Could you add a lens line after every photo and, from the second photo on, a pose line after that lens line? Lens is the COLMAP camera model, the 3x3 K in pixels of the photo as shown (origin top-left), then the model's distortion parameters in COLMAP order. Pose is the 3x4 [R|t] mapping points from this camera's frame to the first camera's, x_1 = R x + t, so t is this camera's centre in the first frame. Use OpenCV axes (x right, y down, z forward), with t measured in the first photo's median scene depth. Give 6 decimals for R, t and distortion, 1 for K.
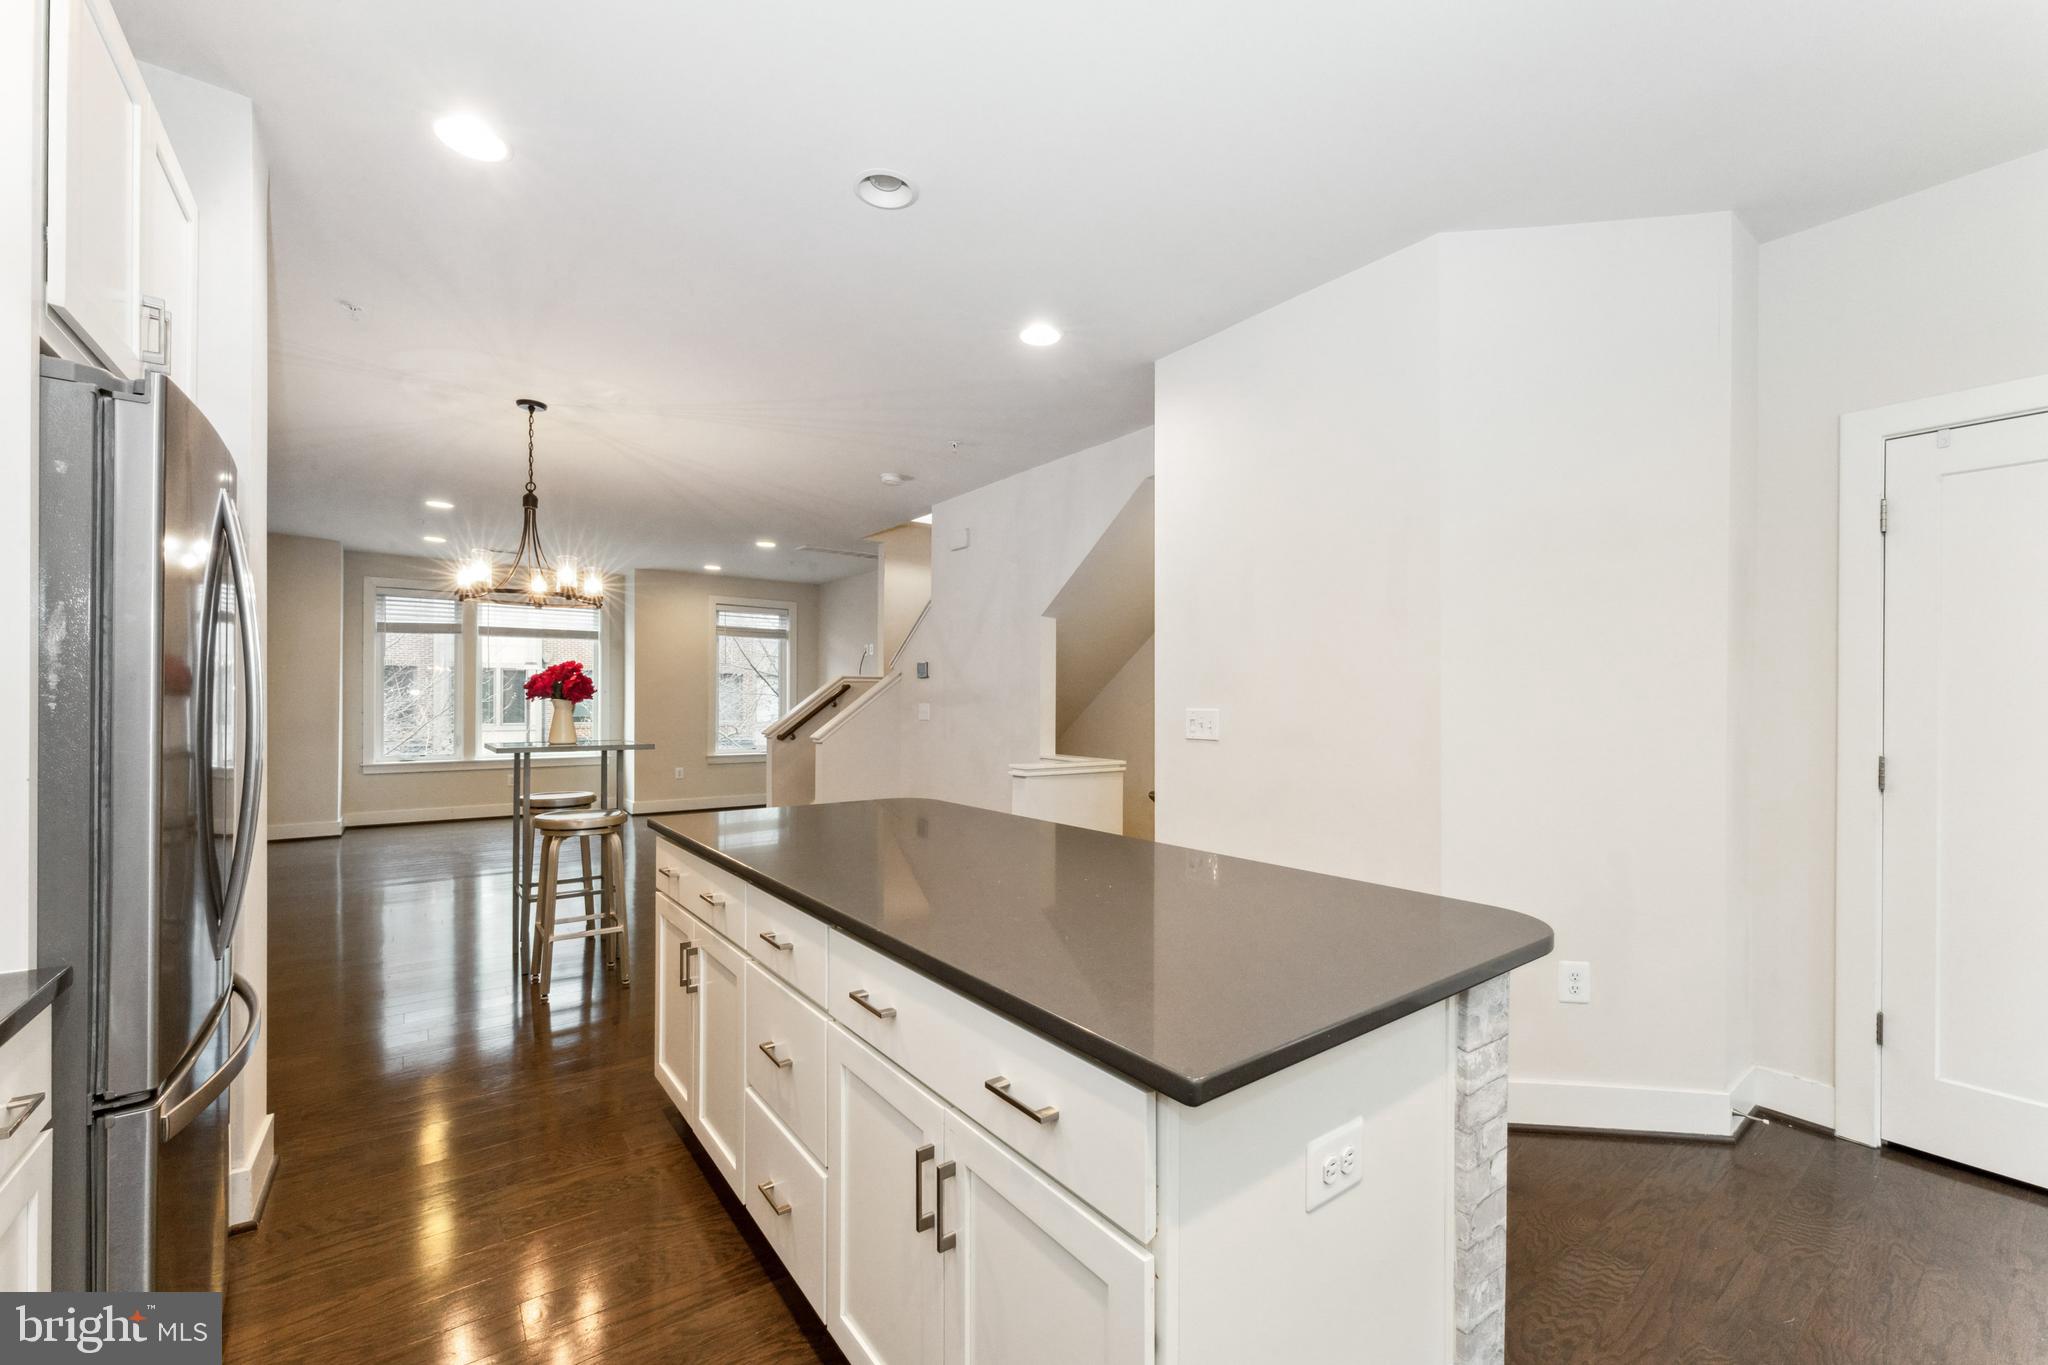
lens RADIAL K [[825.0, 0, 981.3], [0, 825.0, 685.9], [0, 0, 1]] dist [0.003647, -0.000449]
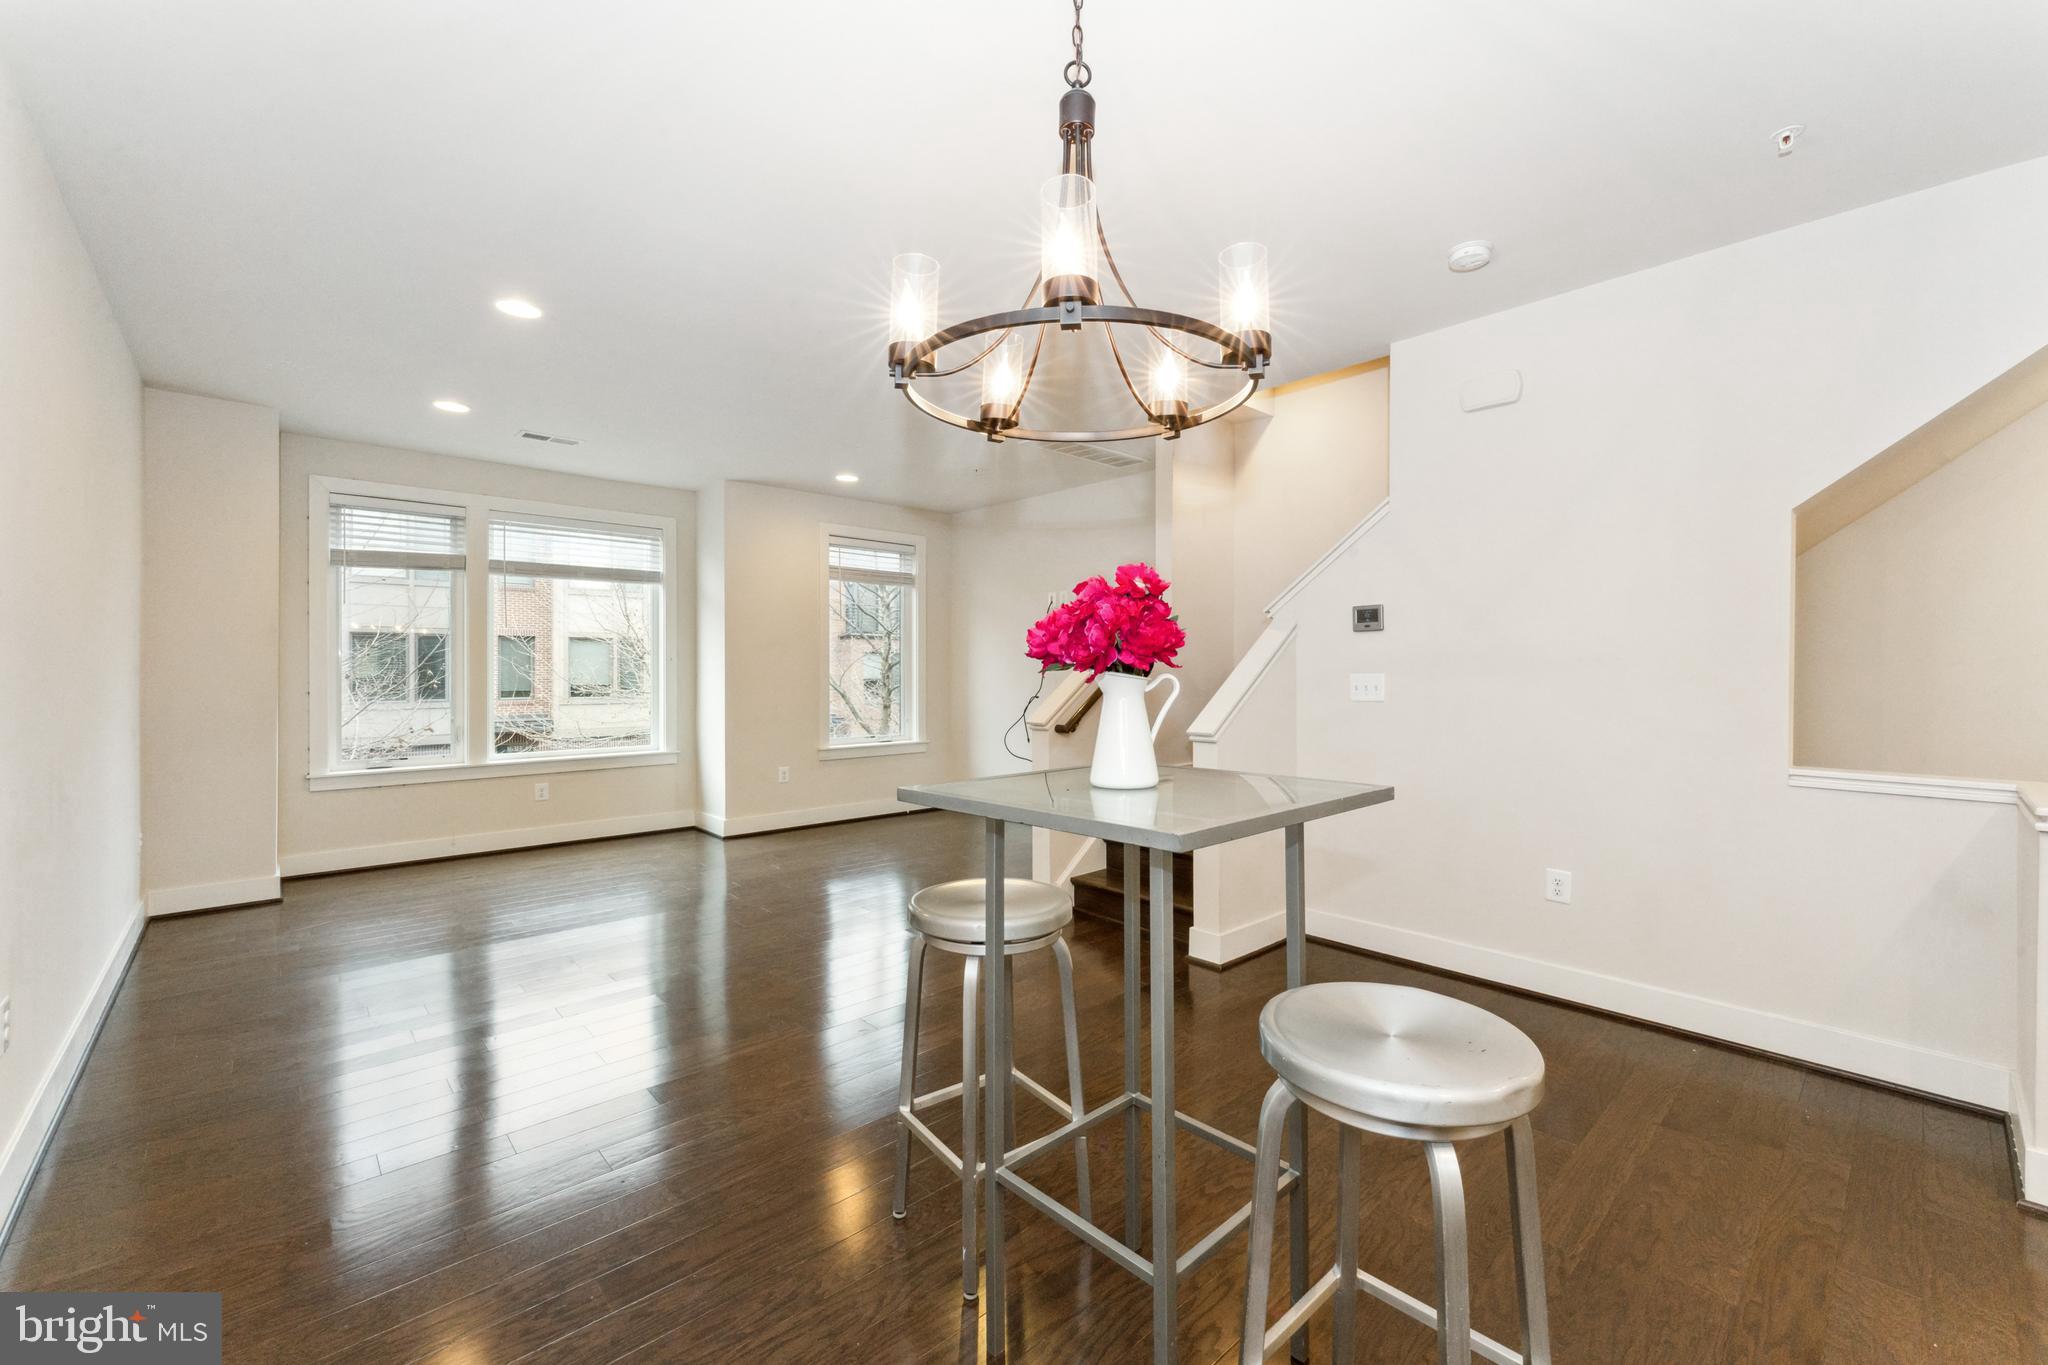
lens RADIAL K [[825.0, 0, 1012.6], [0, 825.0, 655.4], [0, 0, 1]] dist [0.003647, -0.000449]
pose [[0.992610, -0.004713, 0.121259, -0.275916], [0.004087, 0.999977, 0.005410, 0.002484], [-0.121281, -0.004874, 0.992606, 0.294066]]
